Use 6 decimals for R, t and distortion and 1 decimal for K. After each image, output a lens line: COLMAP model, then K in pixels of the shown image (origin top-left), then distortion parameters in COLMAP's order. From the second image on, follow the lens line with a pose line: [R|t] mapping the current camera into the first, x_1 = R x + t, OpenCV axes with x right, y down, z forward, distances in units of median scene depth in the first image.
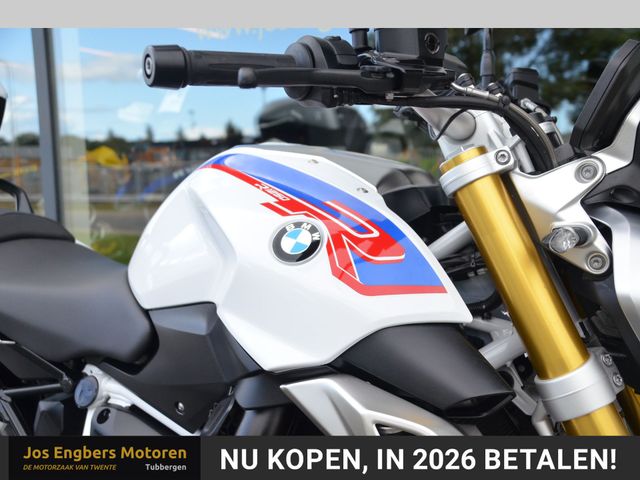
lens RADIAL K [[727.2, 0, 320.0], [0, 727.2, 240.0], [0, 0, 1]] dist [-0.007083, 0.227645]
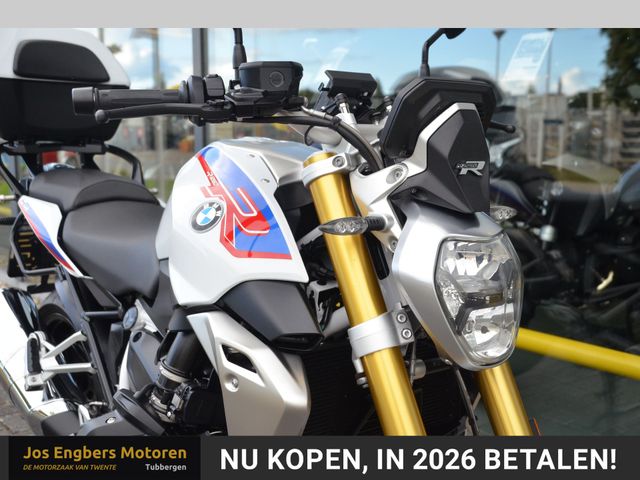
lens RADIAL K [[773.0, 0, 320.0], [0, 773.0, 240.0], [0, 0, 1]] dist [-0.013641, 0.343937]
pose [[0.951580, 0.060691, -0.301350, 0.622942], [-0.045905, 0.997380, 0.055915, -0.045233], [0.303954, -0.039374, 0.951873, -0.350001]]
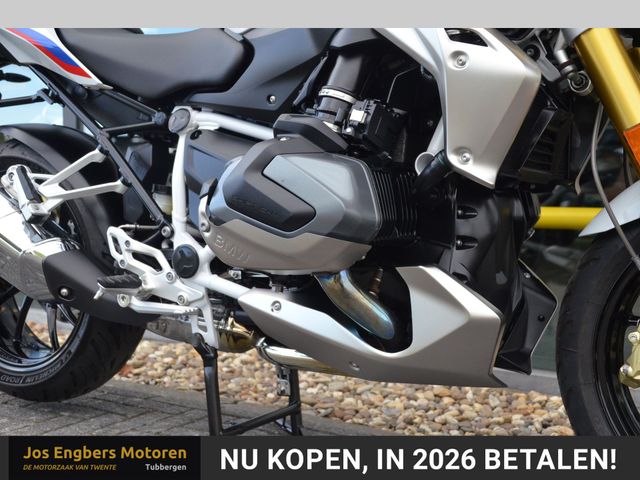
lens RADIAL K [[841.7, 0, 320.0], [0, 841.7, 240.0], [0, 0, 1]] dist [0.159831, 0.039030]
pose [[0.999335, 0.028376, 0.022892, -0.166610], [-0.027664, 0.999142, -0.030832, 0.634671], [-0.023747, 0.030179, 0.999262, -0.558821]]
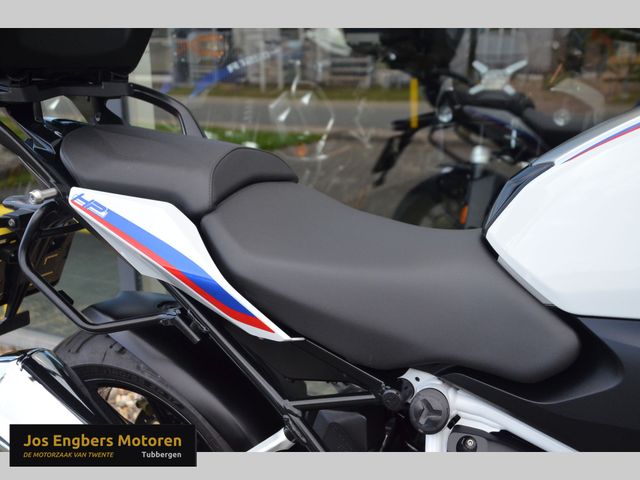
lens RADIAL K [[723.9, 0, 302.1], [0, 723.9, 239.8], [0, 0, 1]] dist [-0.007071, 0.003112]
pose [[0.997132, -0.009506, 0.075081, -0.720048], [-0.002622, 0.987147, 0.159796, -0.109404], [-0.075635, -0.159535, 0.984291, 0.470906]]
